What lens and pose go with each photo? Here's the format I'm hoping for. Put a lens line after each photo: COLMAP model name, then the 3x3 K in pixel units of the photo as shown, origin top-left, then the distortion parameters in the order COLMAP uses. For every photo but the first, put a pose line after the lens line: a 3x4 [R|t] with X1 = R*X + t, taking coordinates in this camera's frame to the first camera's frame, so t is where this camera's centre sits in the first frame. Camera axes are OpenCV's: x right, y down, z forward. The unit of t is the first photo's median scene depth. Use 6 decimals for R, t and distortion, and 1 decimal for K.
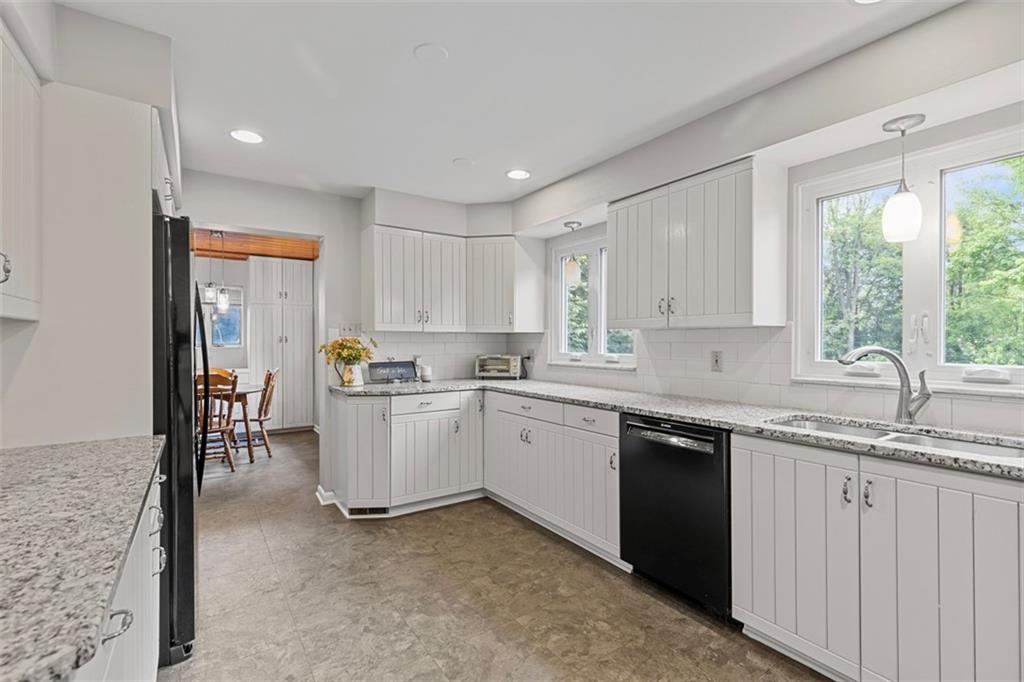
lens RADIAL K [[462.7, 0, 519.4], [0, 462.7, 344.9], [0, 0, 1]] dist [0.008251, 0.001230]
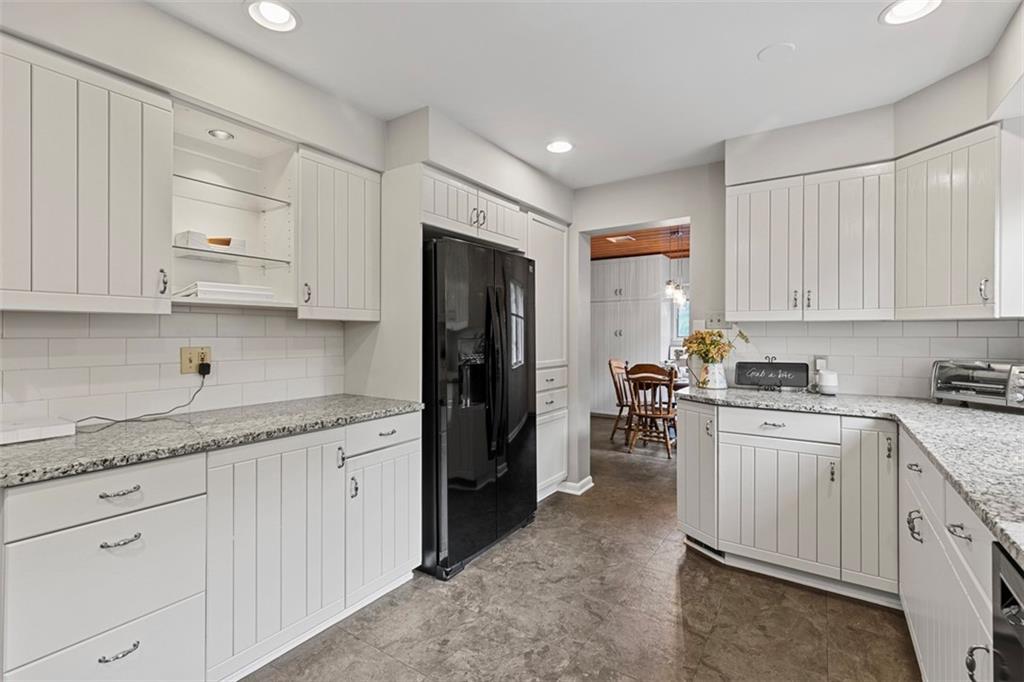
lens RADIAL K [[462.7, 0, 516.5], [0, 462.7, 337.1], [0, 0, 1]] dist [0.008251, 0.001230]
pose [[0.373925, 0.008152, -0.927423, 0.321409], [-0.010094, 0.999938, 0.004719, -0.004373], [0.927404, 0.007597, 0.373984, 0.414323]]
